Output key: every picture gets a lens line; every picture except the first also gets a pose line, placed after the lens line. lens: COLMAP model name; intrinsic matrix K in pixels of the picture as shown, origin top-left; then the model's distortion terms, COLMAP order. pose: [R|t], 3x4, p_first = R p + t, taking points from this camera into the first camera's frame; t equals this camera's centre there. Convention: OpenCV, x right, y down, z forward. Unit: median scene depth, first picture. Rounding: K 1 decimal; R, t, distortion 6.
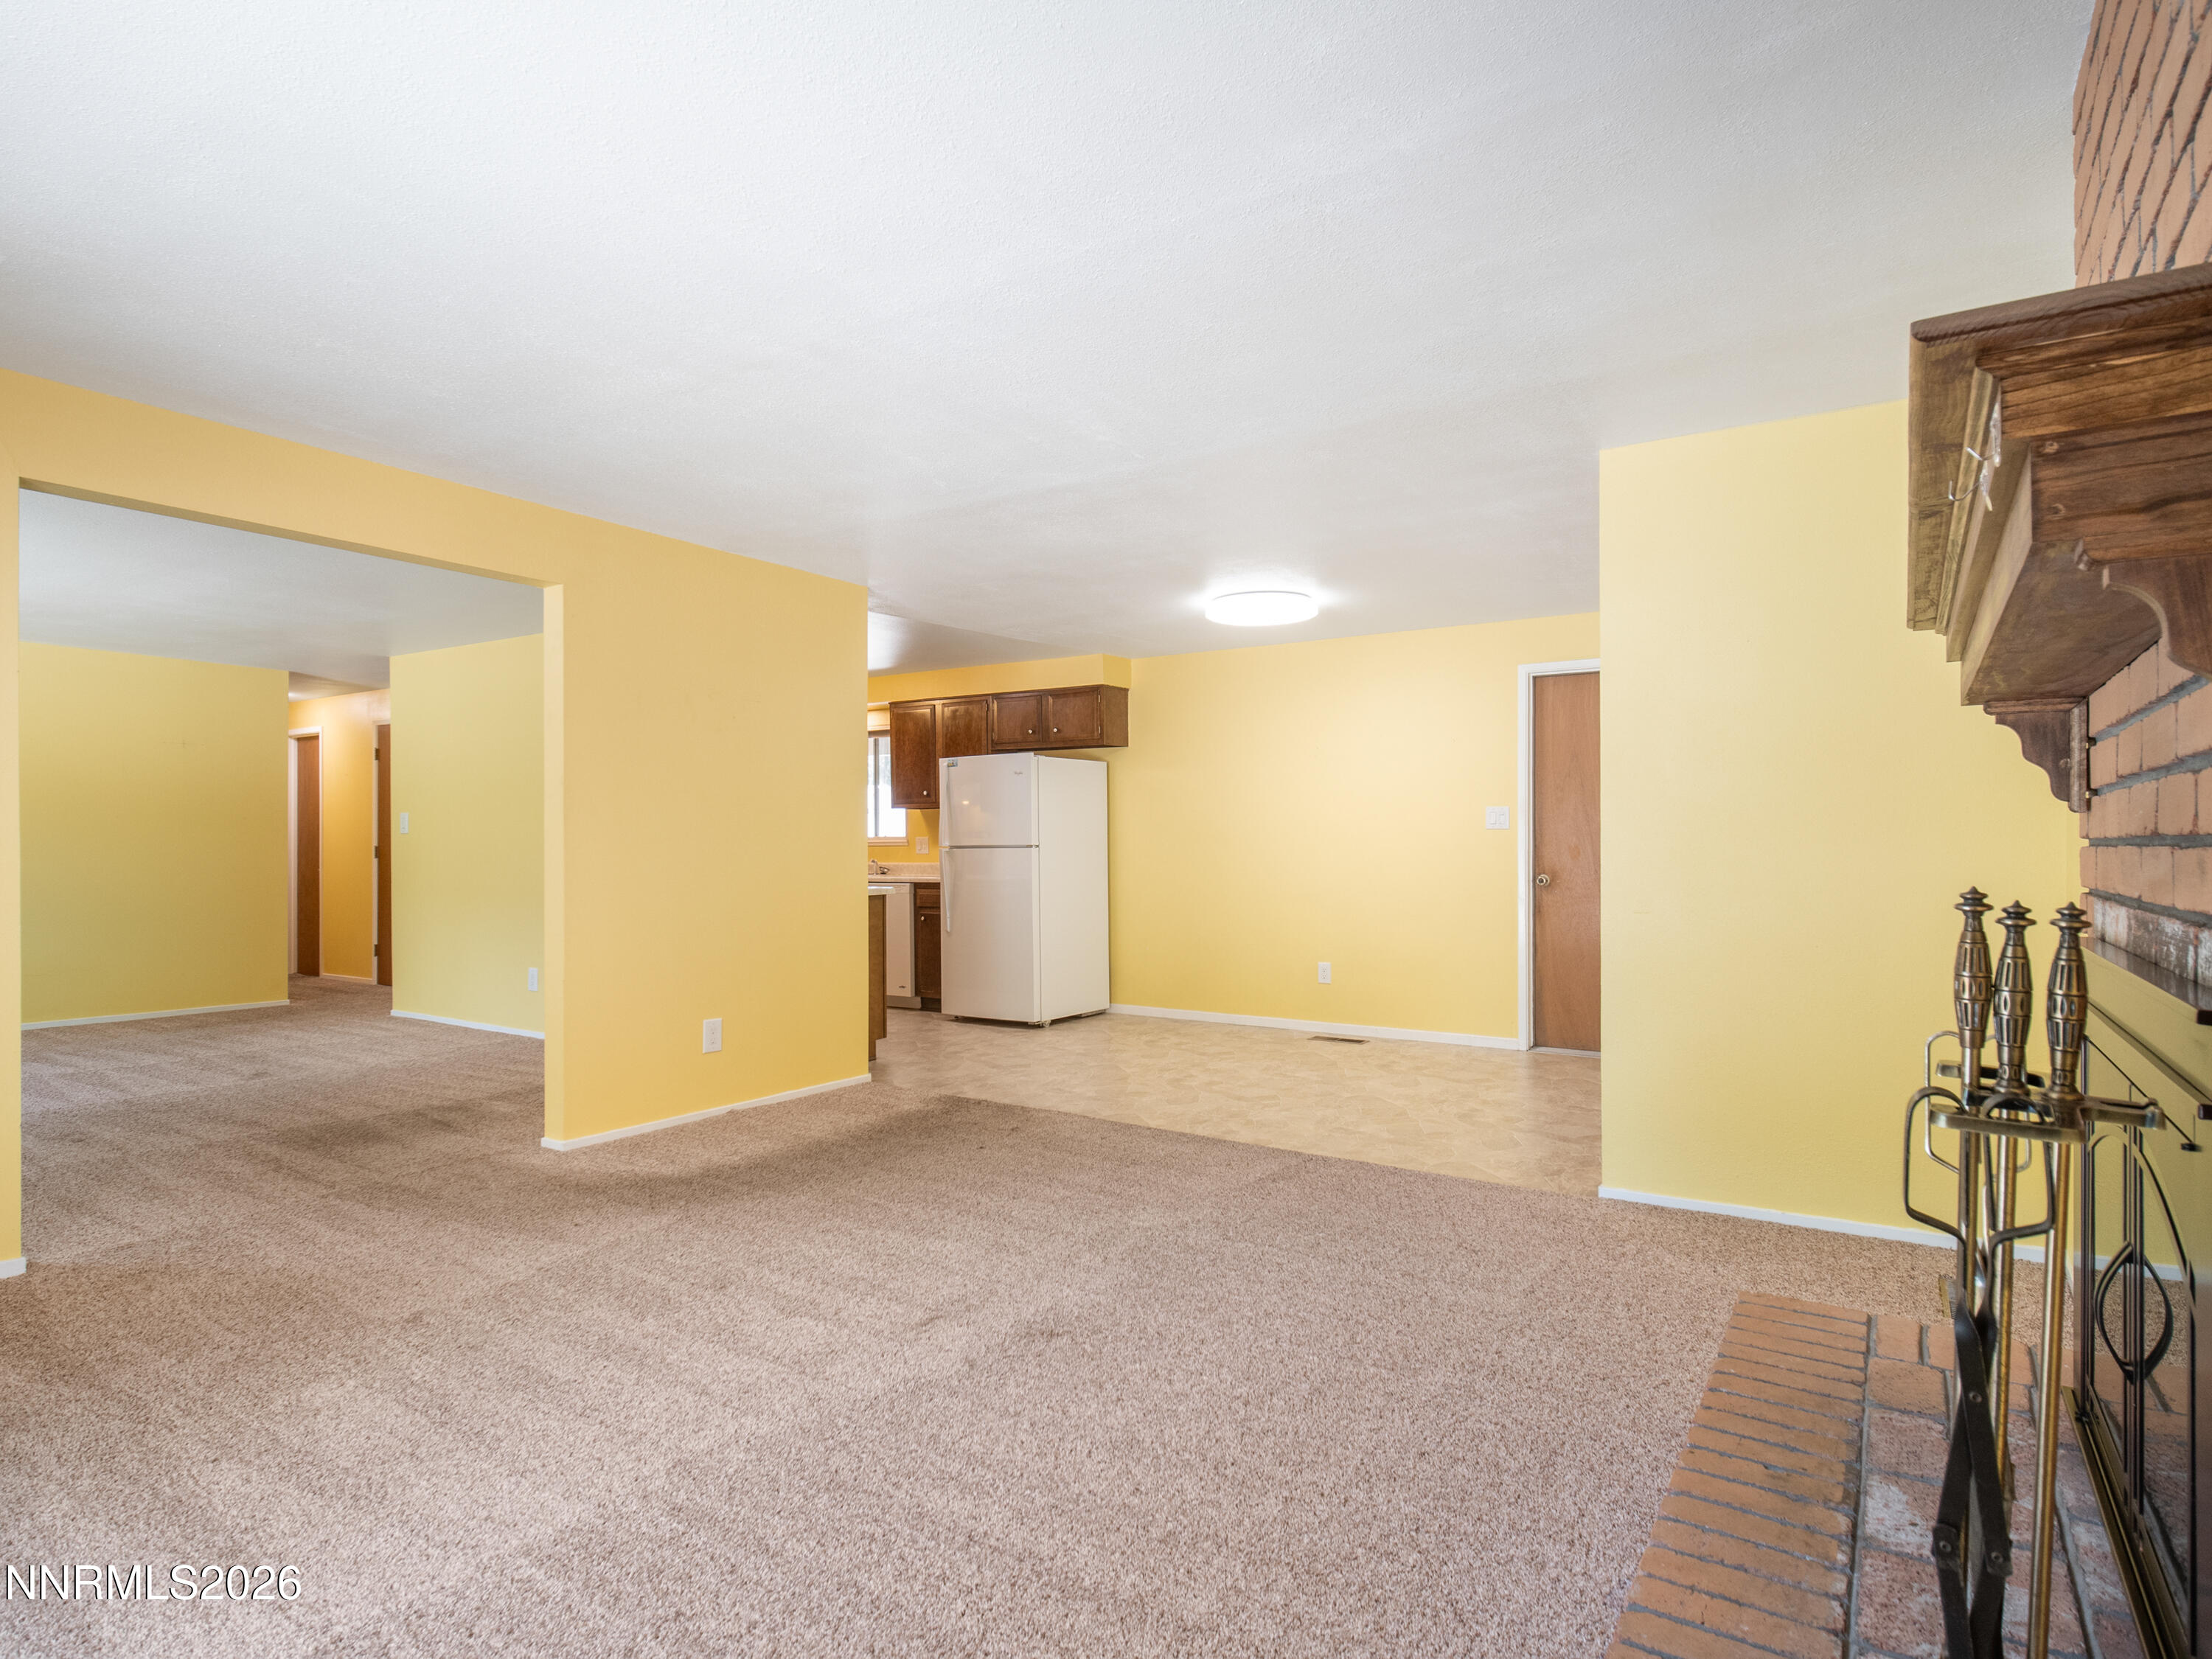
lens RADIAL K [[1214.2, 0, 1095.9], [0, 1214.2, 854.0], [0, 0, 1]] dist [0.002510, -0.008868]
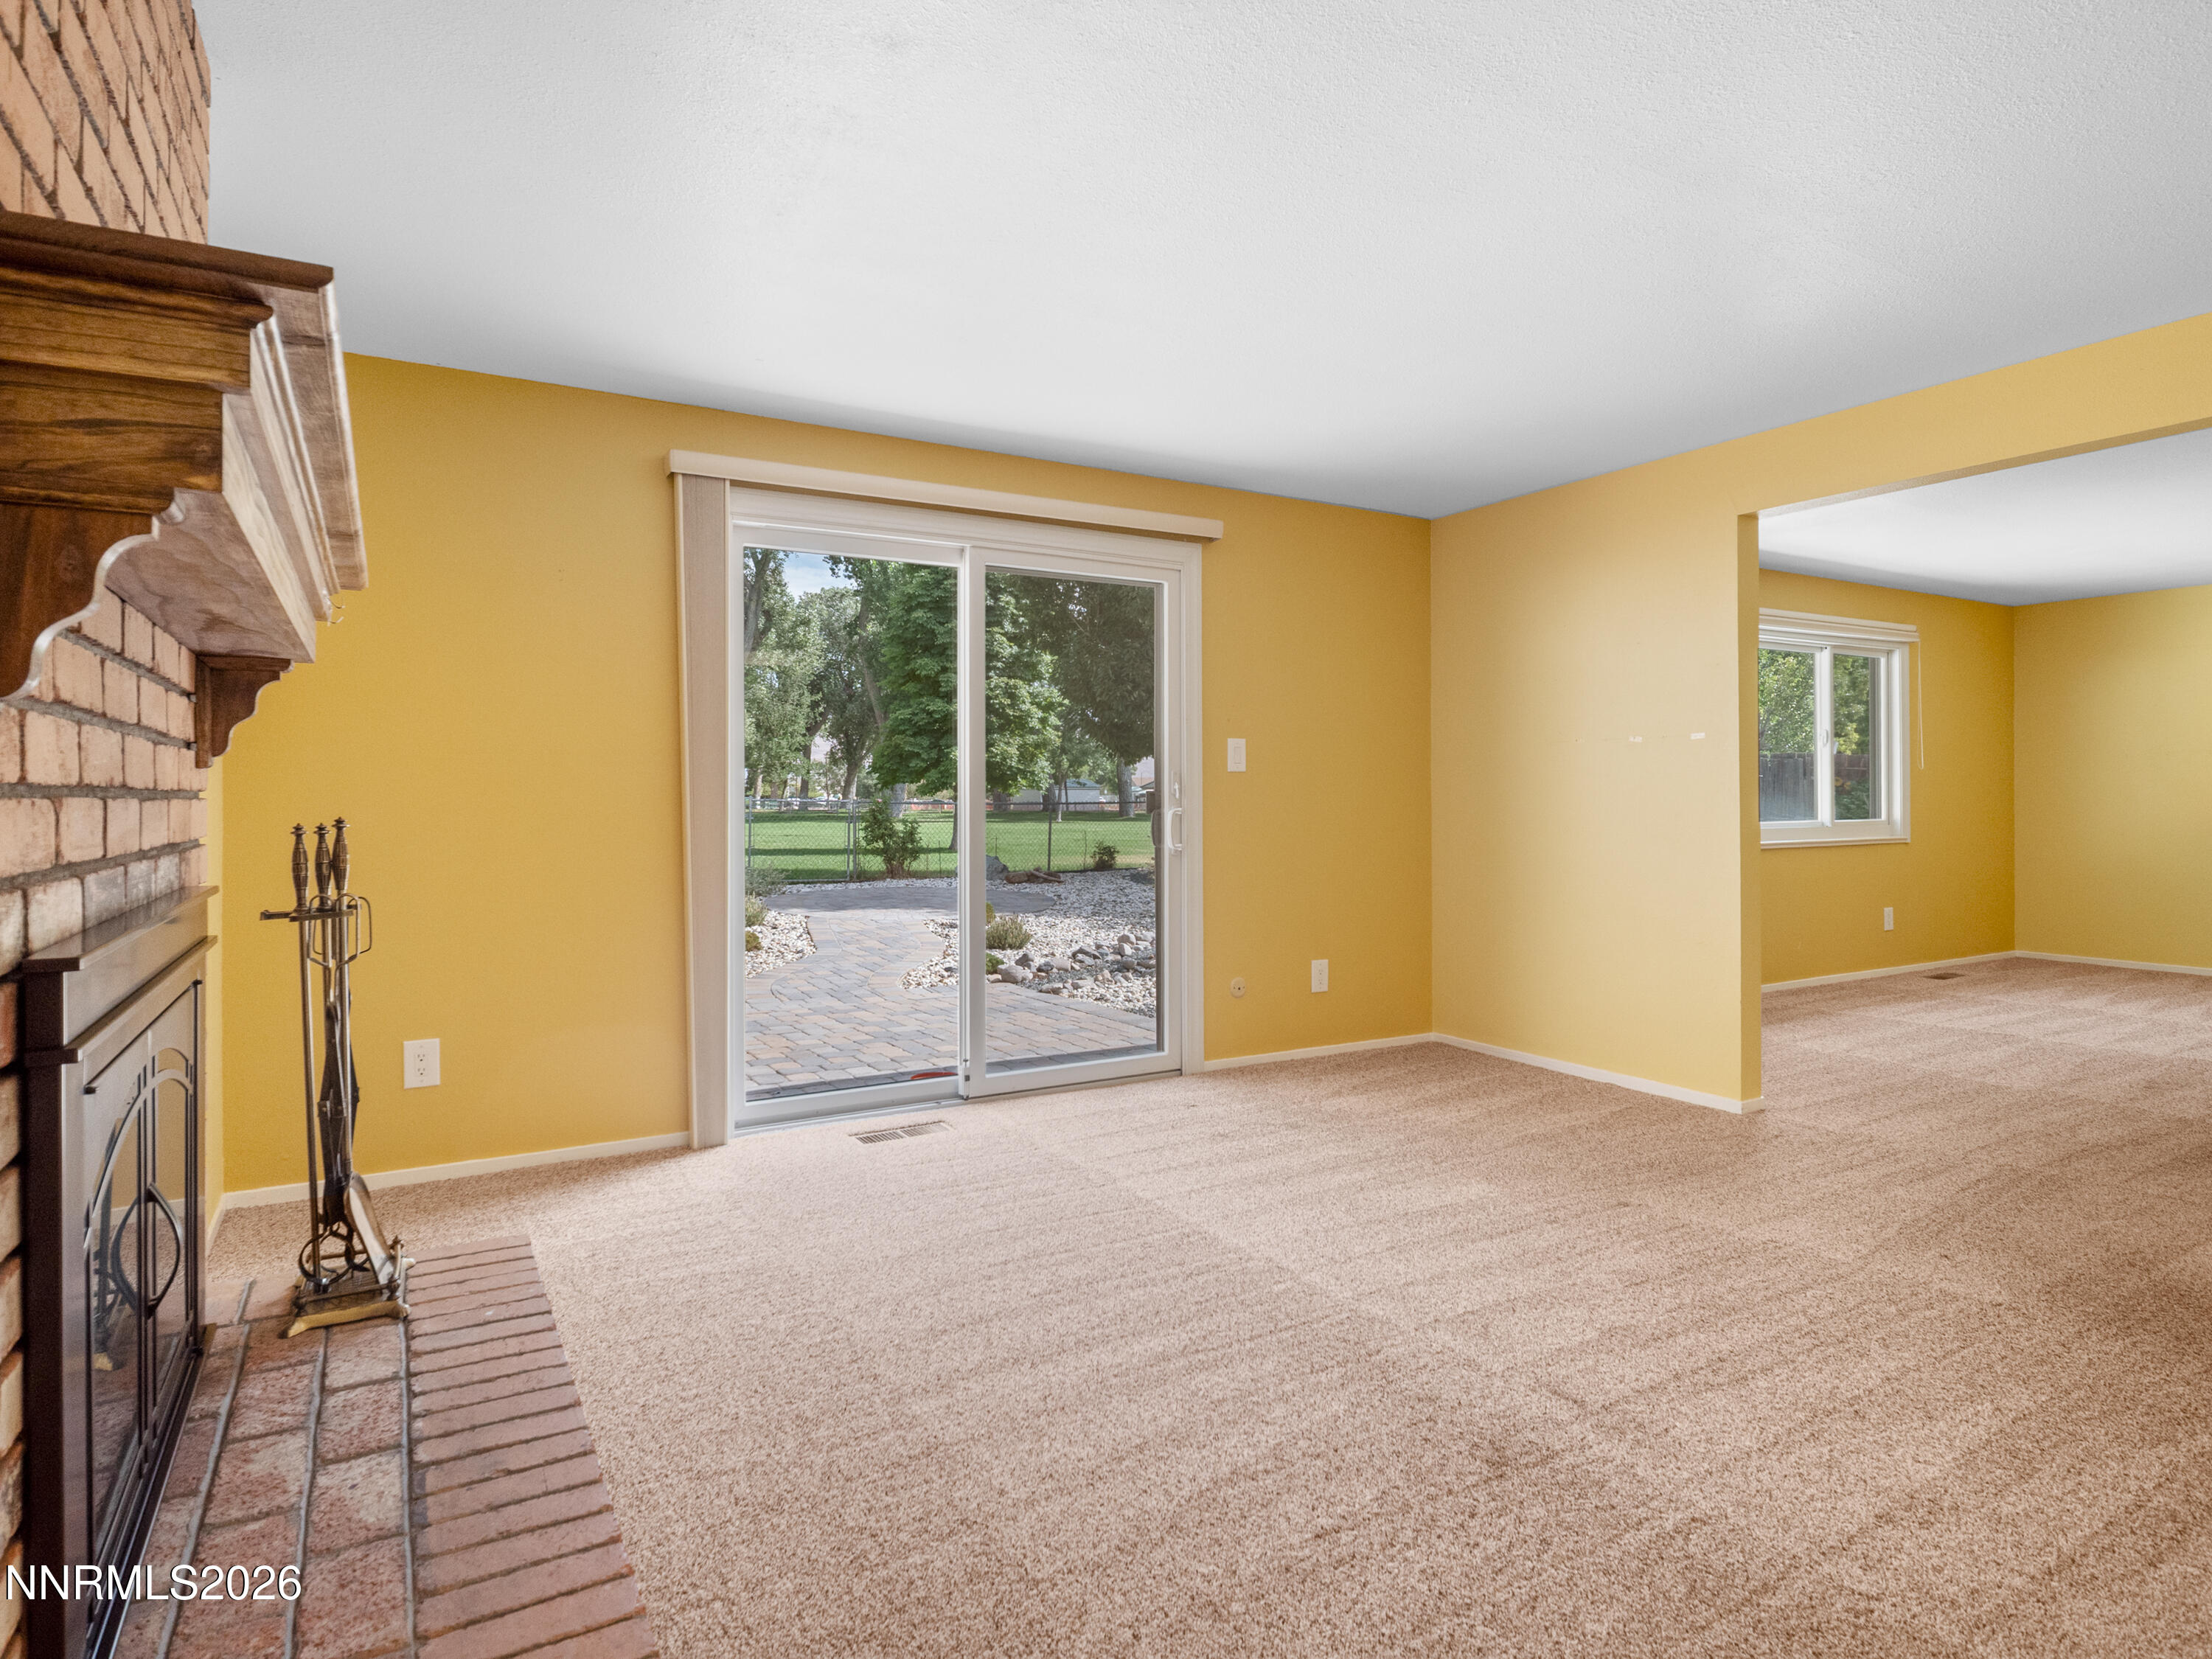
lens RADIAL K [[1209.8, 0, 1097.1], [0, 1209.8, 814.0], [0, 0, 1]] dist [-0.001204, -0.001218]
pose [[-0.442226, 0.012534, -0.896816, 0.750068], [0.000928, 0.999908, 0.013517, -0.003845], [0.896903, 0.005146, -0.442197, 1.155203]]
